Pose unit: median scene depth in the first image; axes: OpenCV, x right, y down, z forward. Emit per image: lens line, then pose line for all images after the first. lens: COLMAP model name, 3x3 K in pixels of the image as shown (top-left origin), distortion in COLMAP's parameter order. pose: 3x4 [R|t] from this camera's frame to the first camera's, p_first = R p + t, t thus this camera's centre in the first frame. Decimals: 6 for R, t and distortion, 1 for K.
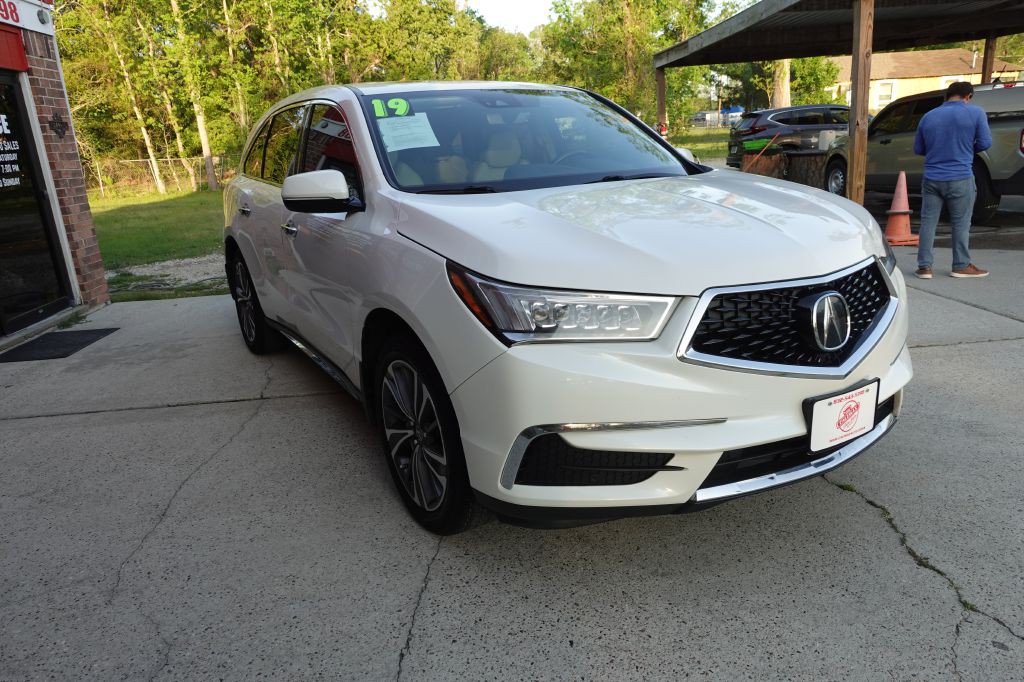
lens RADIAL K [[706.0, 0, 516.0], [0, 706.0, 341.1], [0, 0, 1]] dist [-0.000706, -0.000047]
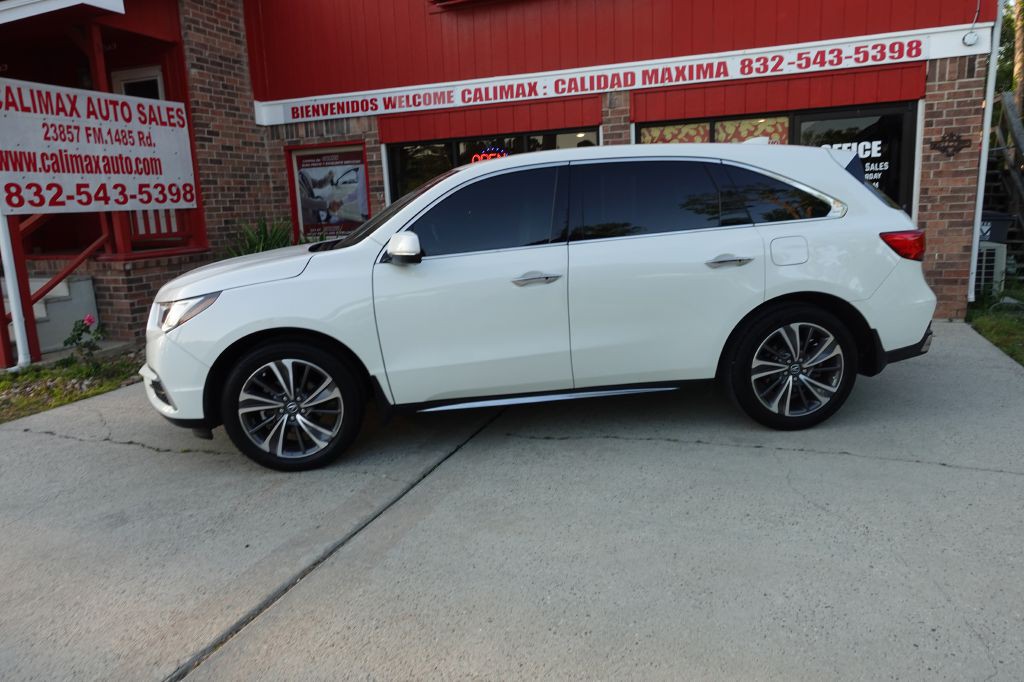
lens RADIAL K [[706.0, 0, 513.6], [0, 706.0, 343.6], [0, 0, 1]] dist [-0.000706, -0.000047]
pose [[-0.437570, 0.257371, -0.861564, 0.656996], [-0.180139, 0.913646, 0.364418, -0.325464], [0.880956, 0.314660, -0.353421, 0.965694]]
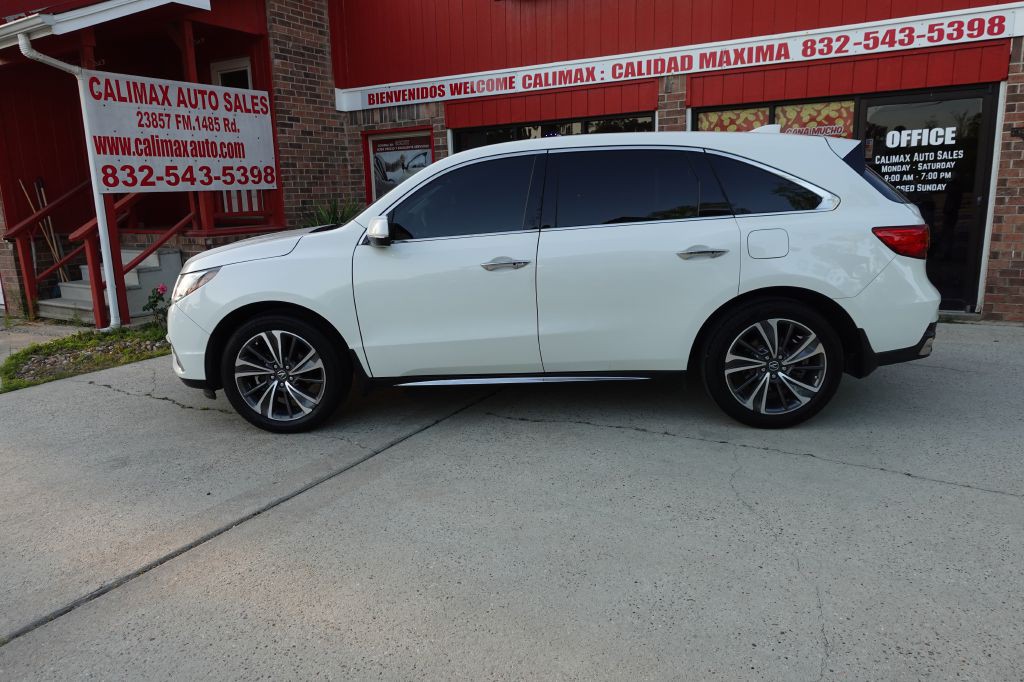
lens RADIAL K [[706.0, 0, 513.4], [0, 706.0, 343.1], [0, 0, 1]] dist [-0.000706, -0.000047]
pose [[-0.587924, 0.250278, -0.769224, 0.604323], [-0.159019, 0.896618, 0.413267, -0.357652], [0.793132, 0.365291, -0.487344, 1.093462]]
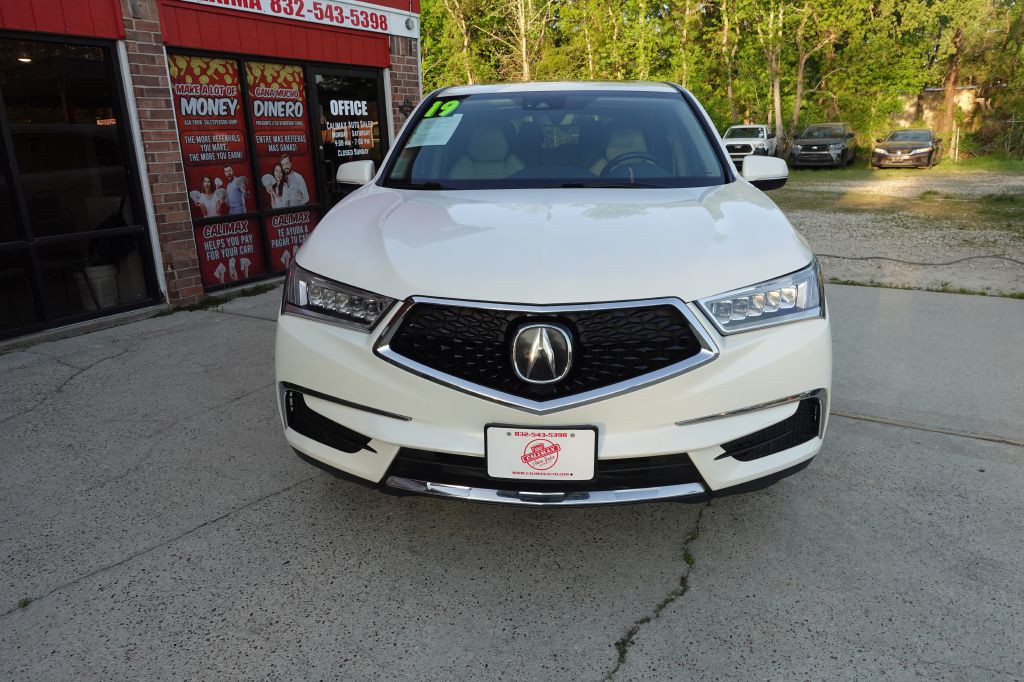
lens RADIAL K [[706.0, 0, 514.6], [0, 706.0, 342.0], [0, 0, 1]] dist [-0.000706, -0.000047]
pose [[0.807001, 0.201455, -0.555126, 0.331146], [-0.184221, 0.978985, 0.087467, -0.042007], [0.561080, 0.031680, 0.827155, 0.065382]]
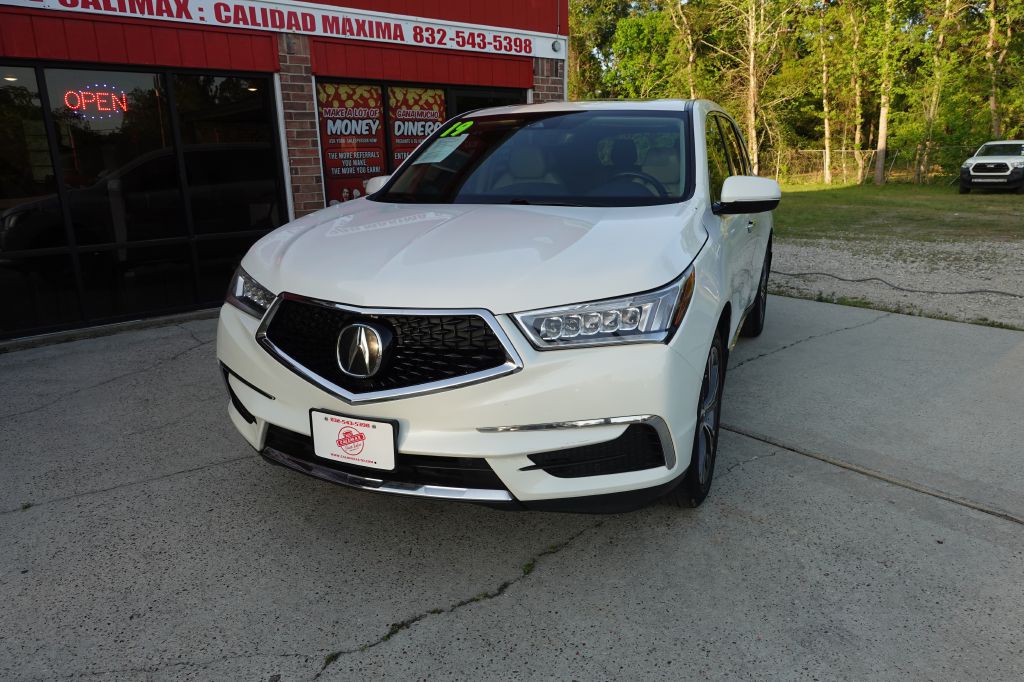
lens RADIAL K [[706.0, 0, 514.7], [0, 706.0, 341.8], [0, 0, 1]] dist [-0.000706, -0.000047]
pose [[0.576738, 0.250231, -0.777662, 0.492736], [-0.237741, 0.962142, 0.133275, -0.083311], [0.781571, 0.108017, 0.614394, 0.184649]]
